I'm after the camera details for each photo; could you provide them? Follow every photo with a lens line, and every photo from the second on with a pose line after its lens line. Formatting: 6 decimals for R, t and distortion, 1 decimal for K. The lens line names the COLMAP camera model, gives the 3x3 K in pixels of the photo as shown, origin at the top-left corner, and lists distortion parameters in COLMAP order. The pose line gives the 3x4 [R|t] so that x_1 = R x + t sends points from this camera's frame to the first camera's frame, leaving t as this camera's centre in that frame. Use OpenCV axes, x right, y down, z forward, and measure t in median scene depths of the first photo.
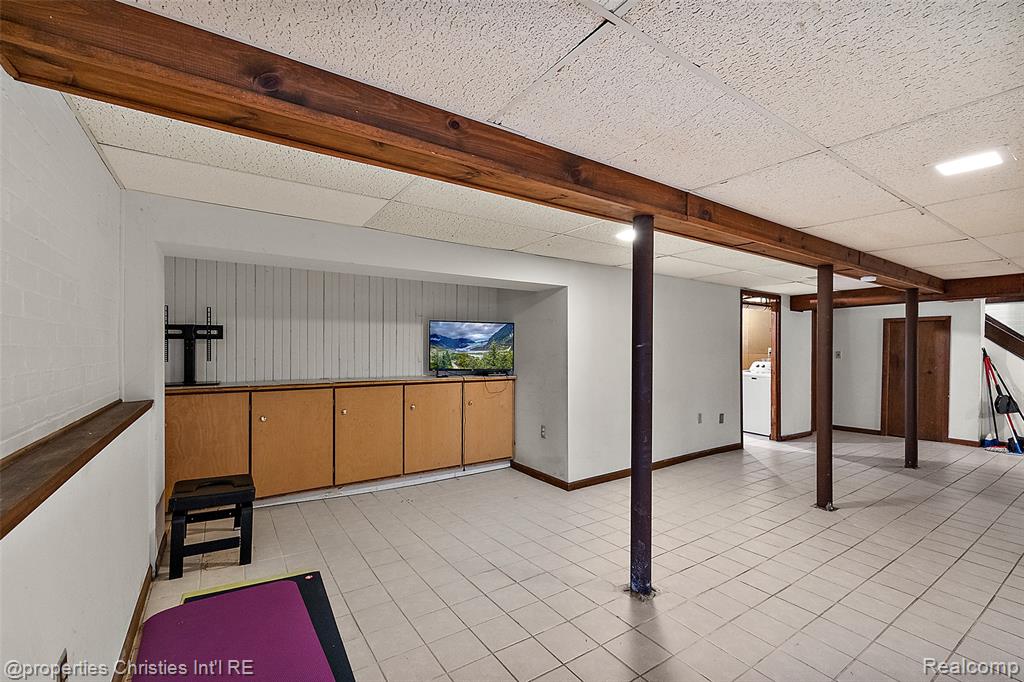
lens RADIAL K [[435.0, 0, 510.1], [0, 435.0, 355.9], [0, 0, 1]] dist [0.000678, 0.000085]
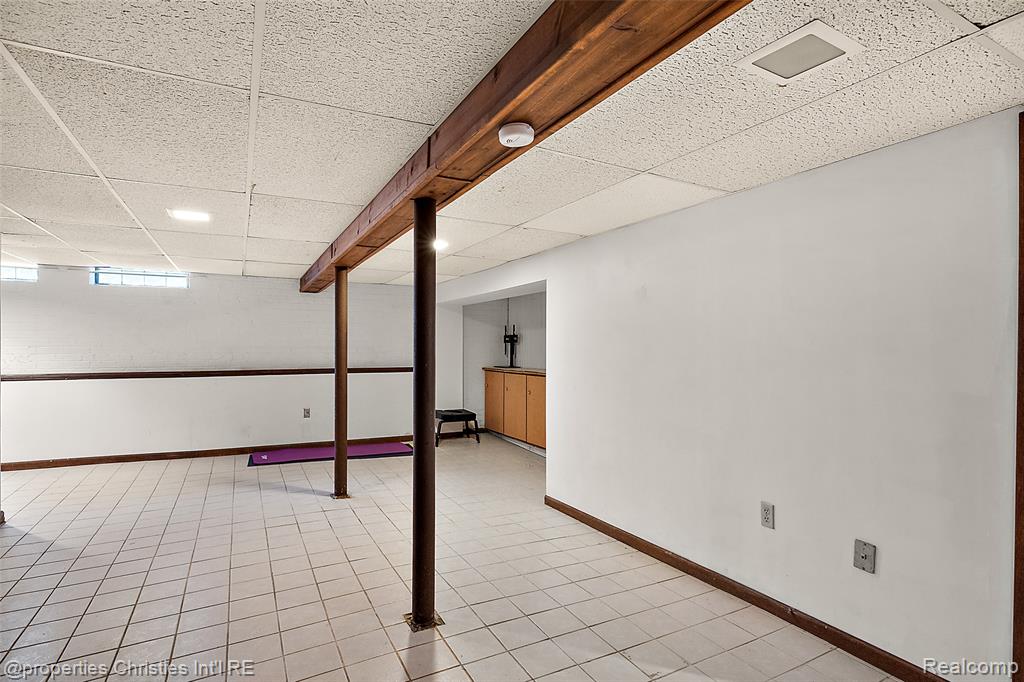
lens RADIAL K [[507.8, 0, 512.0], [0, 507.8, 341.0], [0, 0, 1]] dist [-0.000741, -0.000005]
pose [[-0.097649, -0.008415, -0.995185, 1.452591], [-0.006773, 0.999947, -0.007791, -0.029016], [0.995198, 0.005979, -0.097701, 1.229289]]
